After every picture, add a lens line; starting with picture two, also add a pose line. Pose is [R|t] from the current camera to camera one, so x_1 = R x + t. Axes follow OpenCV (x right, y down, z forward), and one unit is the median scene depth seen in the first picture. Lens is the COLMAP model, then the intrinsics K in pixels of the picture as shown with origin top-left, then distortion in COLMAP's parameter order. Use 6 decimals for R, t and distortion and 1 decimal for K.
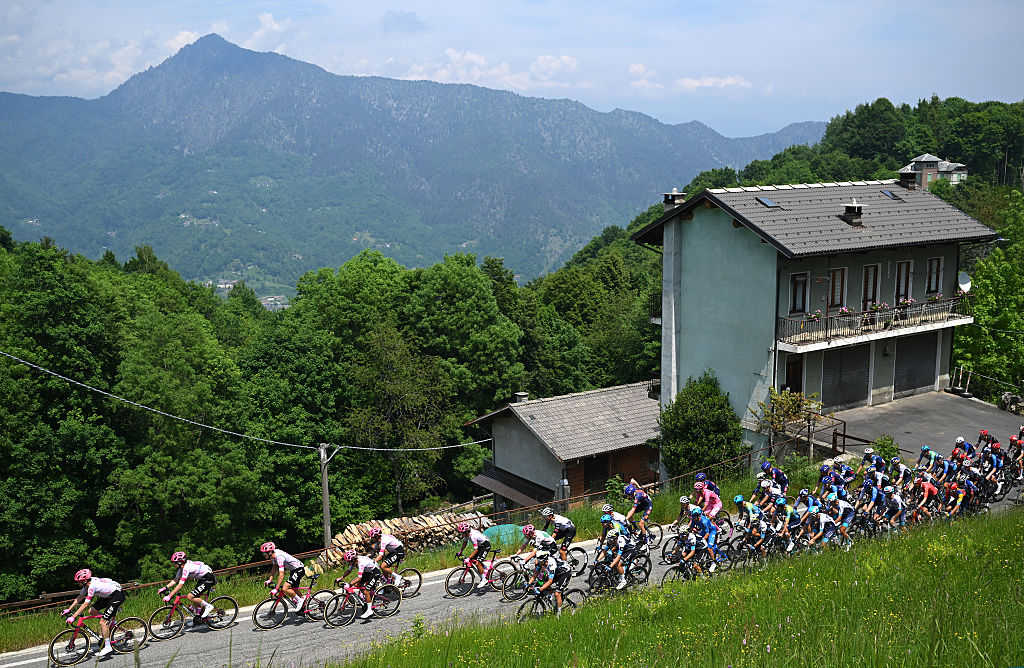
lens RADIAL K [[1009.5, 0, 511.8], [0, 1009.5, 334.1], [0, 0, 1]] dist [-0.005420, 0.000000]
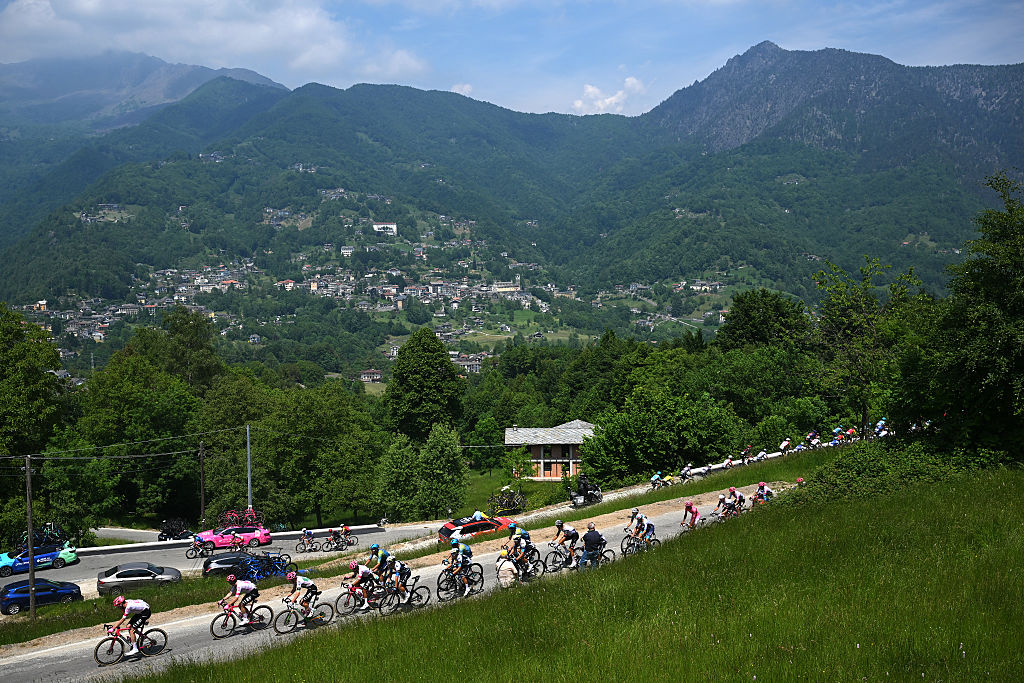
lens RADIAL K [[887.0, 0, 512.0], [0, 887.0, 342.3], [0, 0, 1]] dist [-0.004213, -0.002564]
pose [[0.830846, 0.075326, -0.551382, -0.032513], [-0.100862, 0.994770, -0.016084, 0.010191], [0.547286, 0.068977, 0.834098, 0.290053]]
